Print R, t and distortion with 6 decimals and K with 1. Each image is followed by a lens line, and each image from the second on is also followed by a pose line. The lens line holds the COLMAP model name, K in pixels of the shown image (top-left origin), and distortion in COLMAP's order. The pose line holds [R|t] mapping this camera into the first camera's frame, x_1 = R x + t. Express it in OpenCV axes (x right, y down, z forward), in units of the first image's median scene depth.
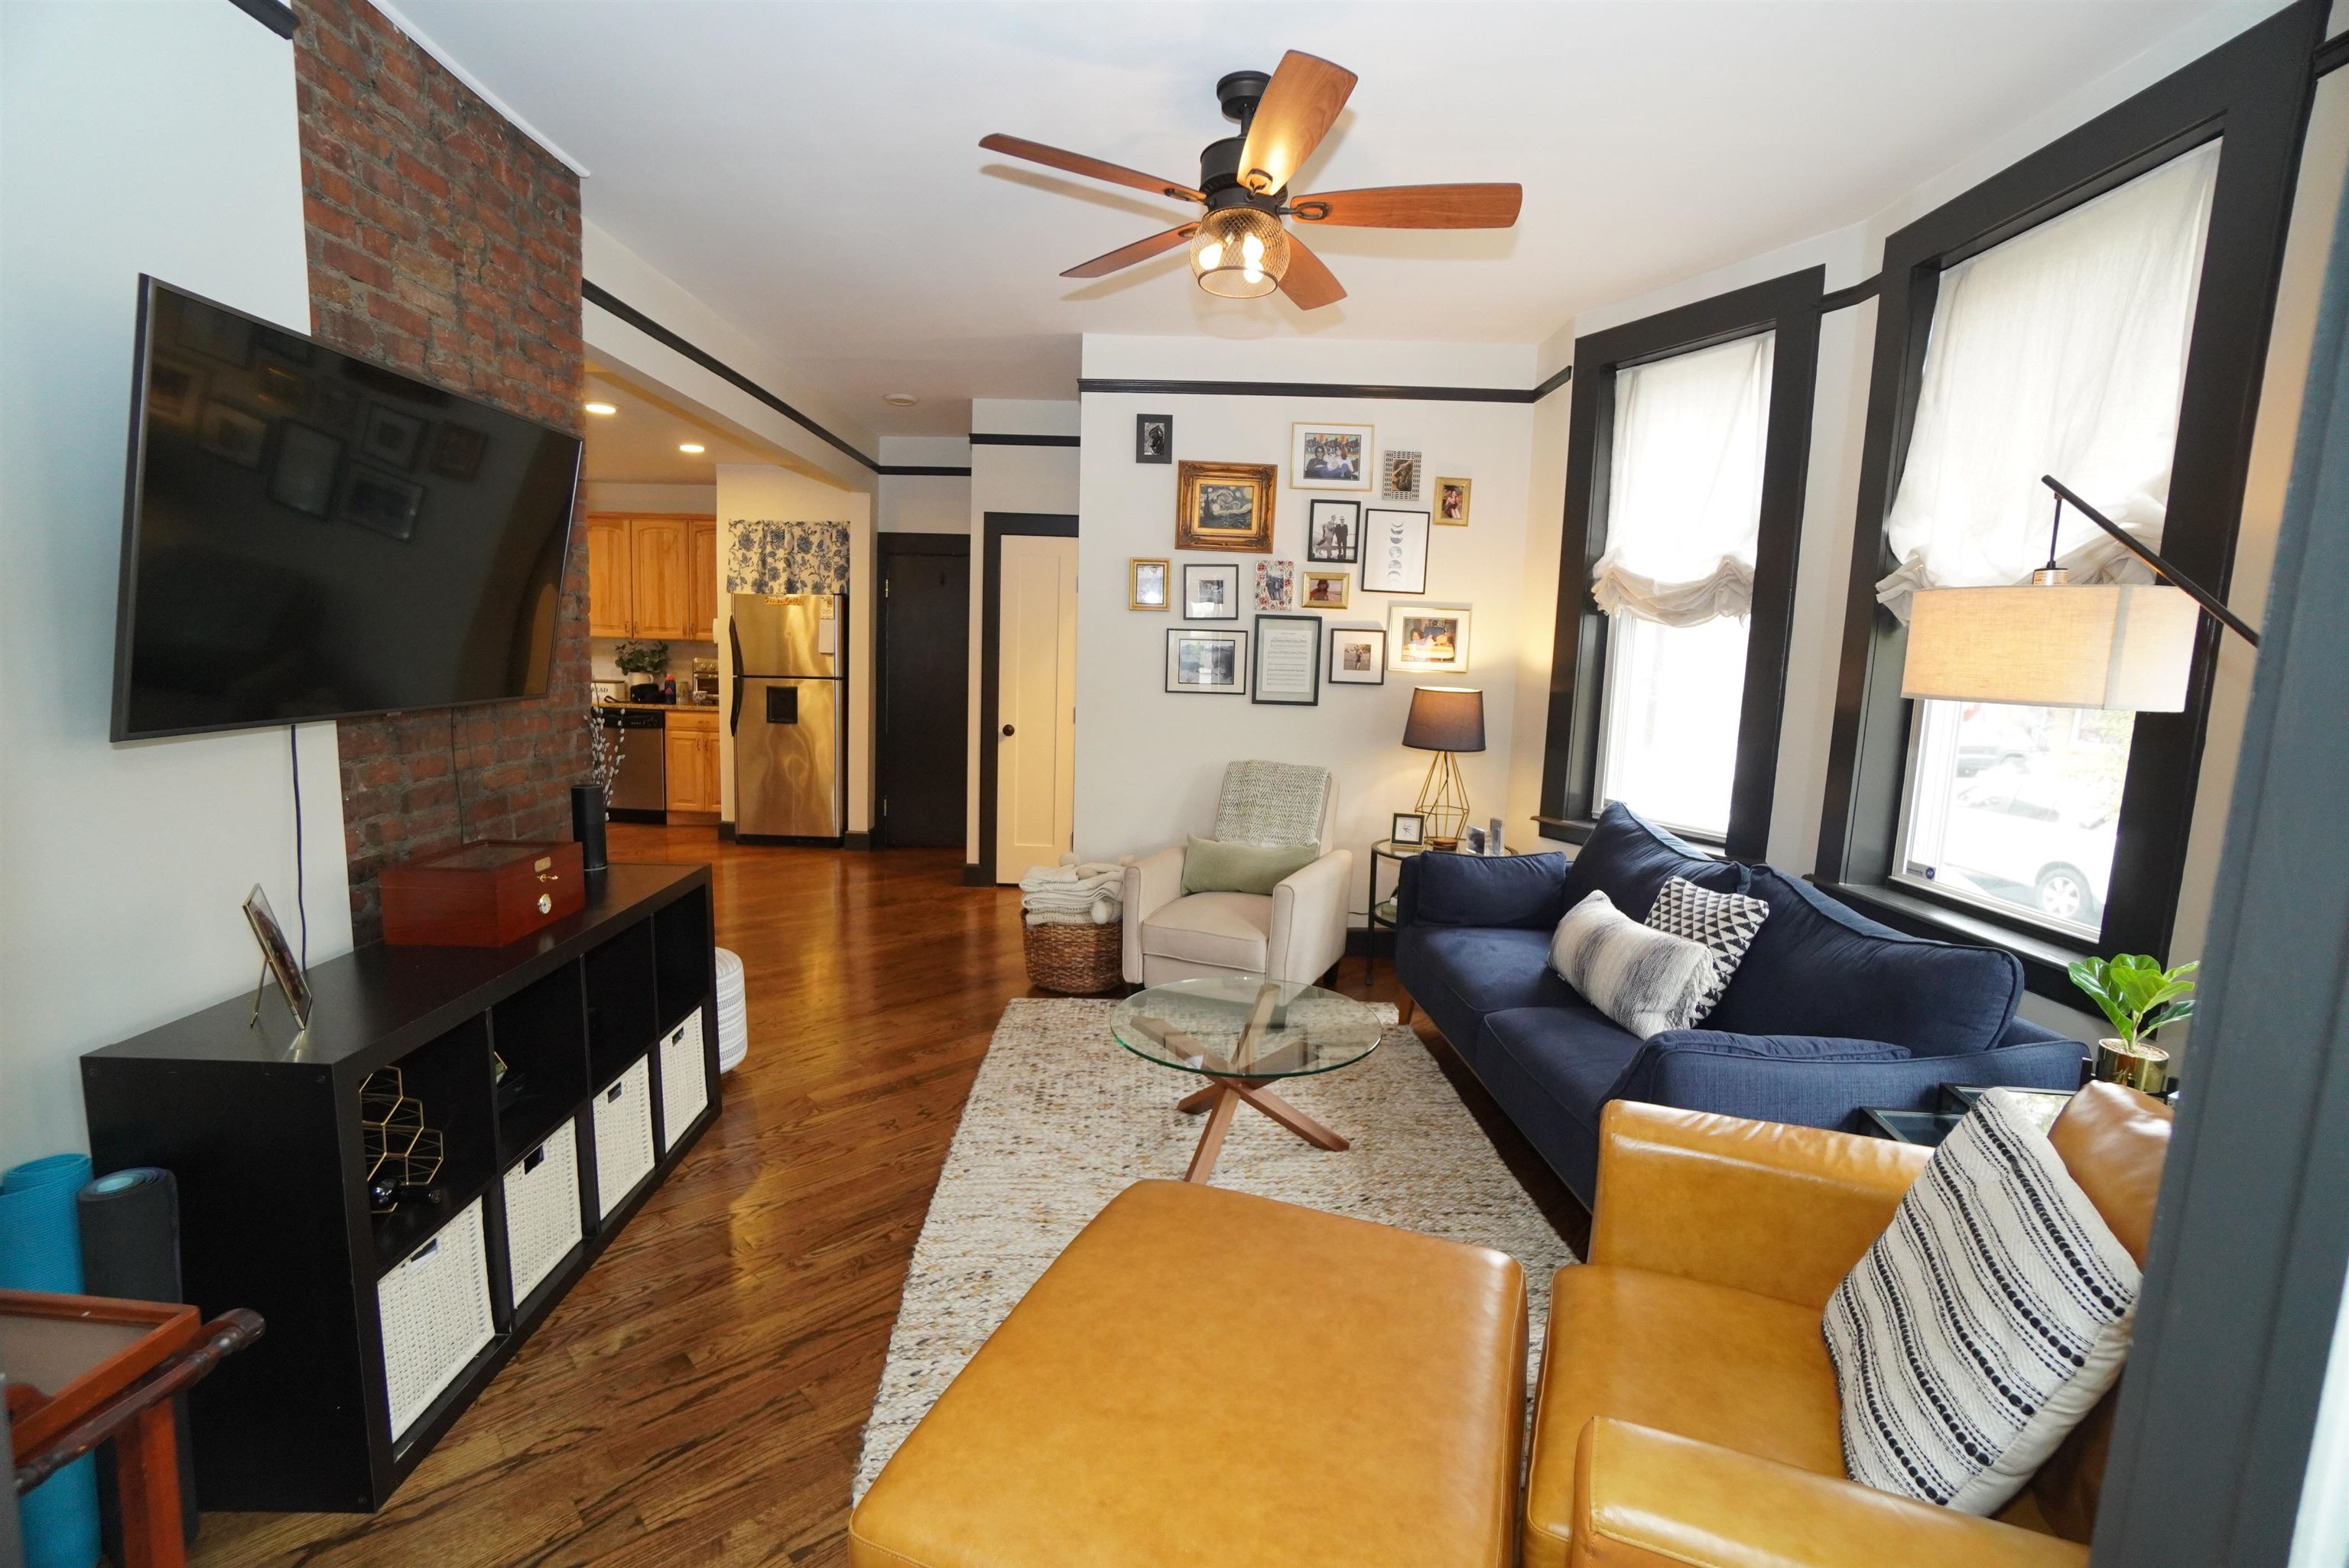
lens RADIAL K [[1027.4, 0, 1161.0], [0, 1027.4, 783.1], [0, 0, 1]] dist [-0.063331, 0.021670]
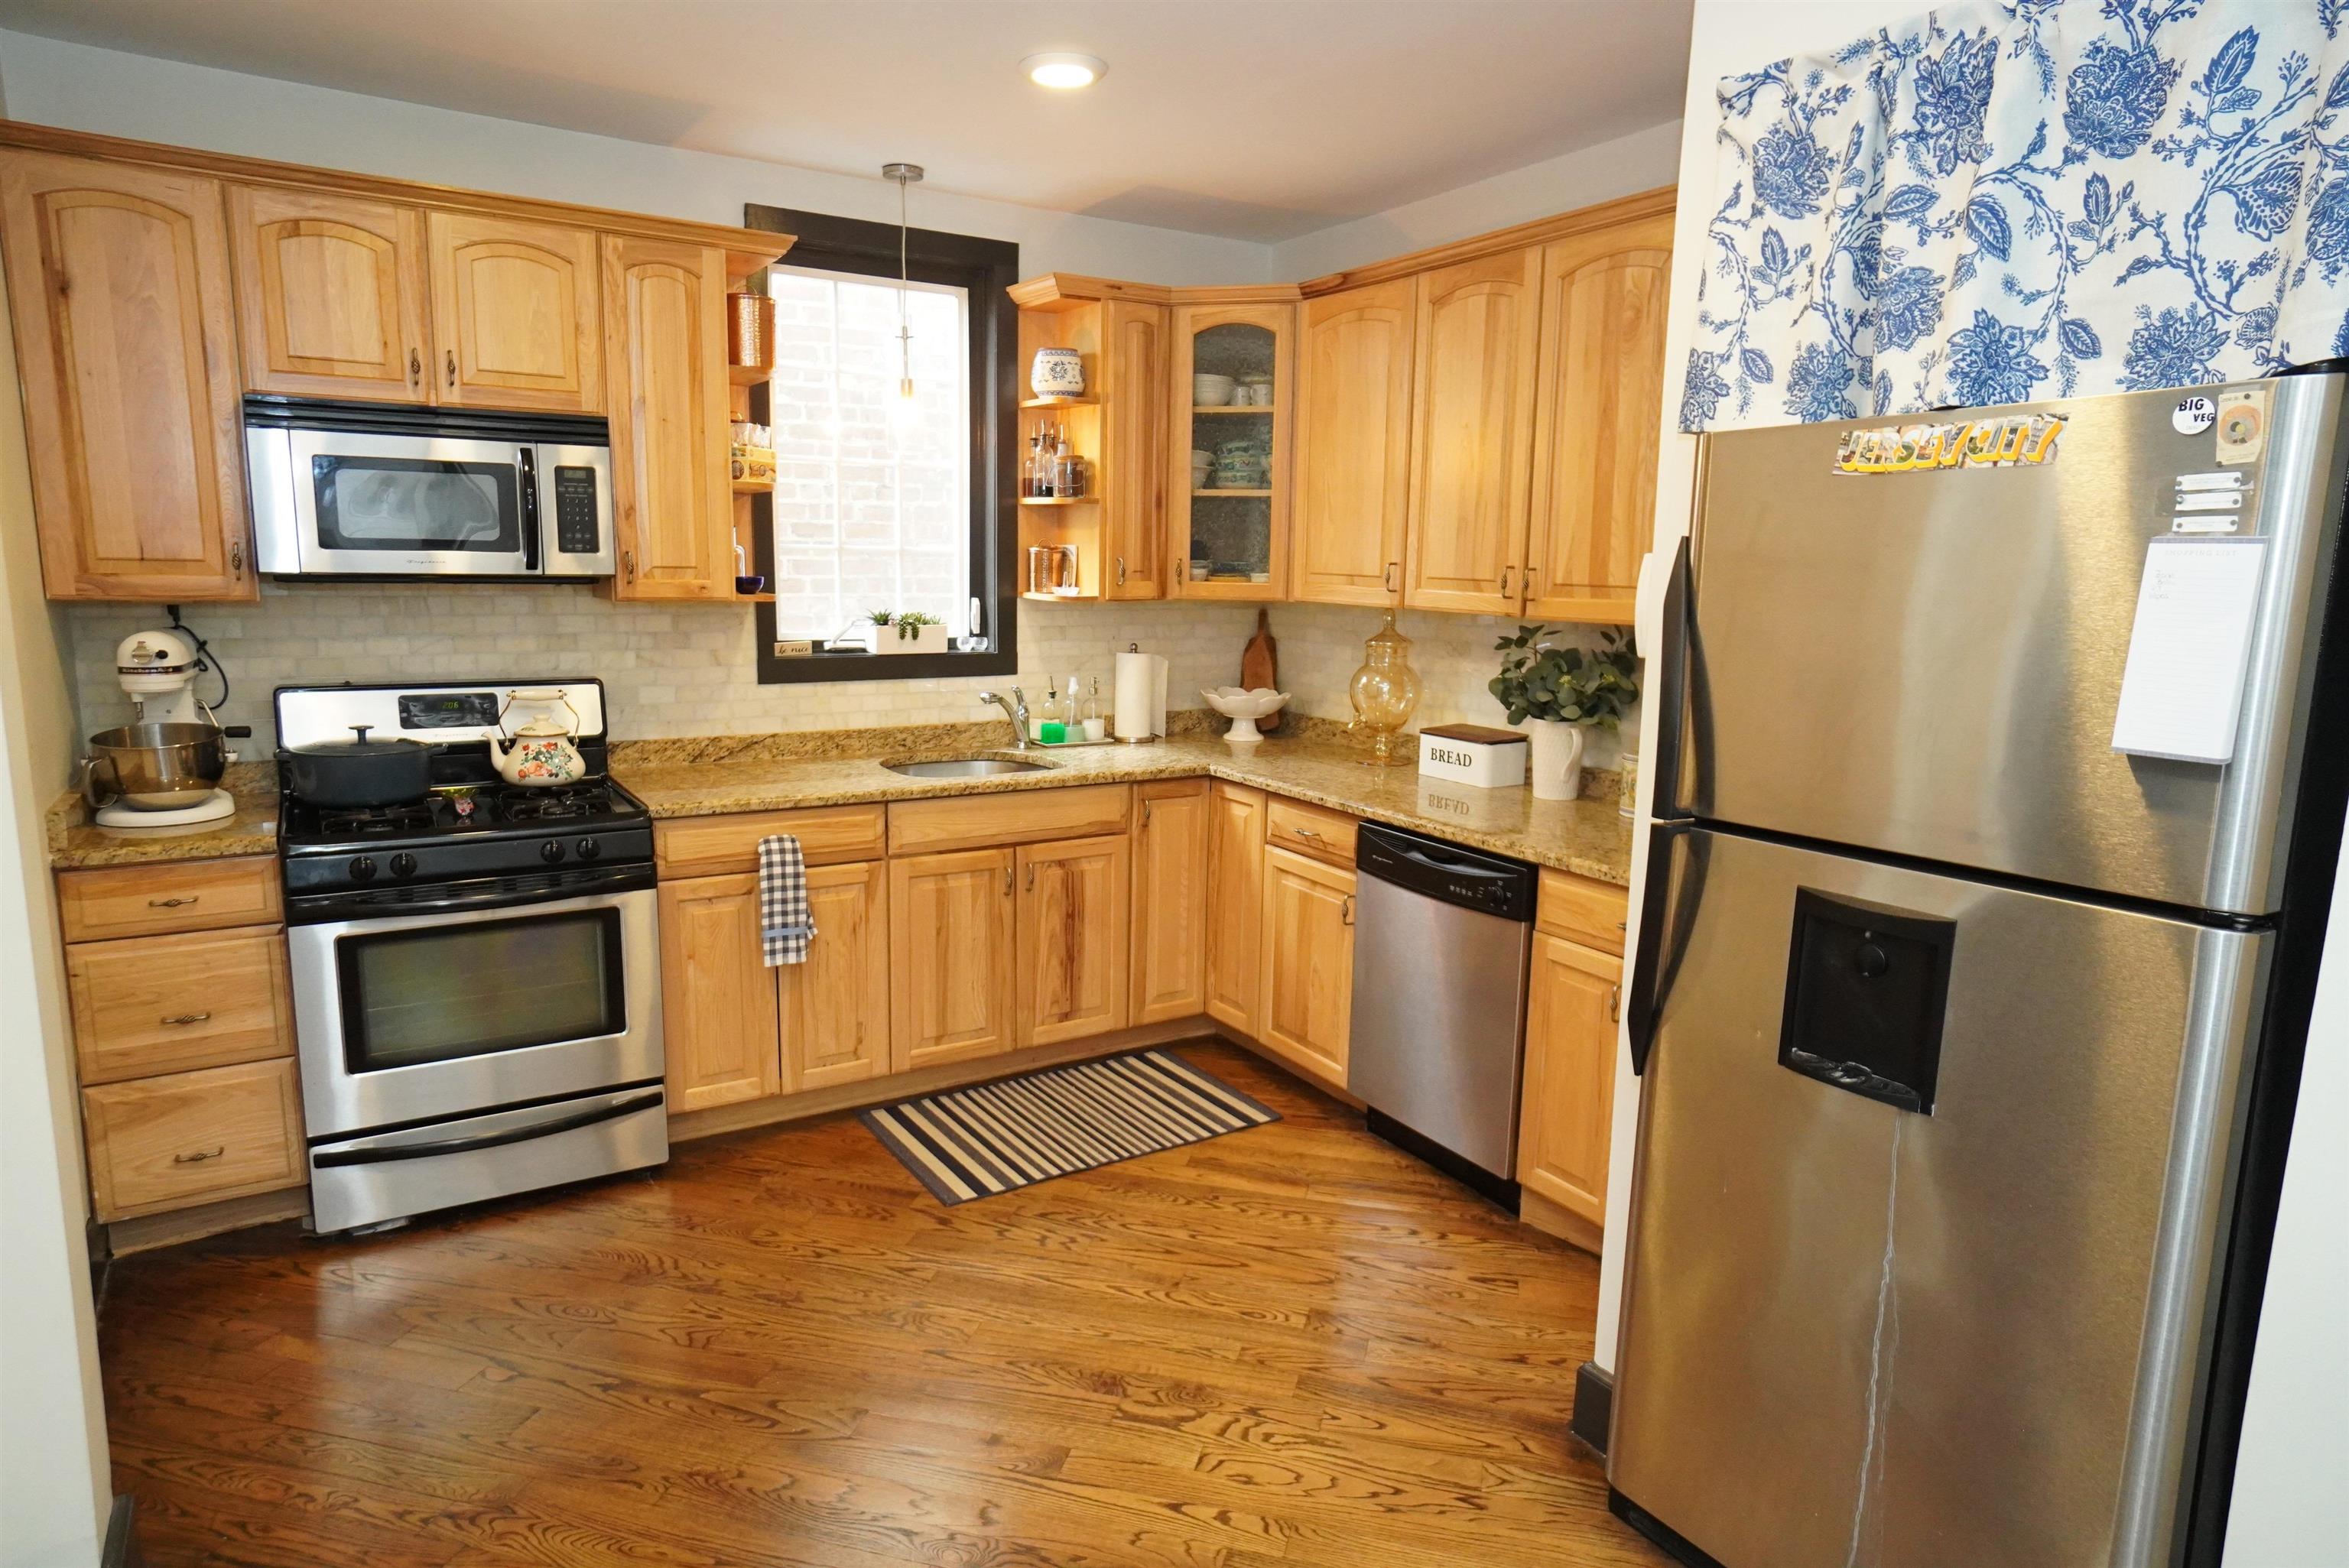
lens RADIAL K [[1369.9, 0, 1163.3], [0, 1369.9, 785.2], [0, 0, 1]] dist [-0.025564, 0.021221]
pose [[0.533130, 0.114191, -0.838292, -0.233204], [-0.111491, 0.991691, 0.064181, -0.118948], [0.838655, 0.059245, 0.541431, 0.752283]]
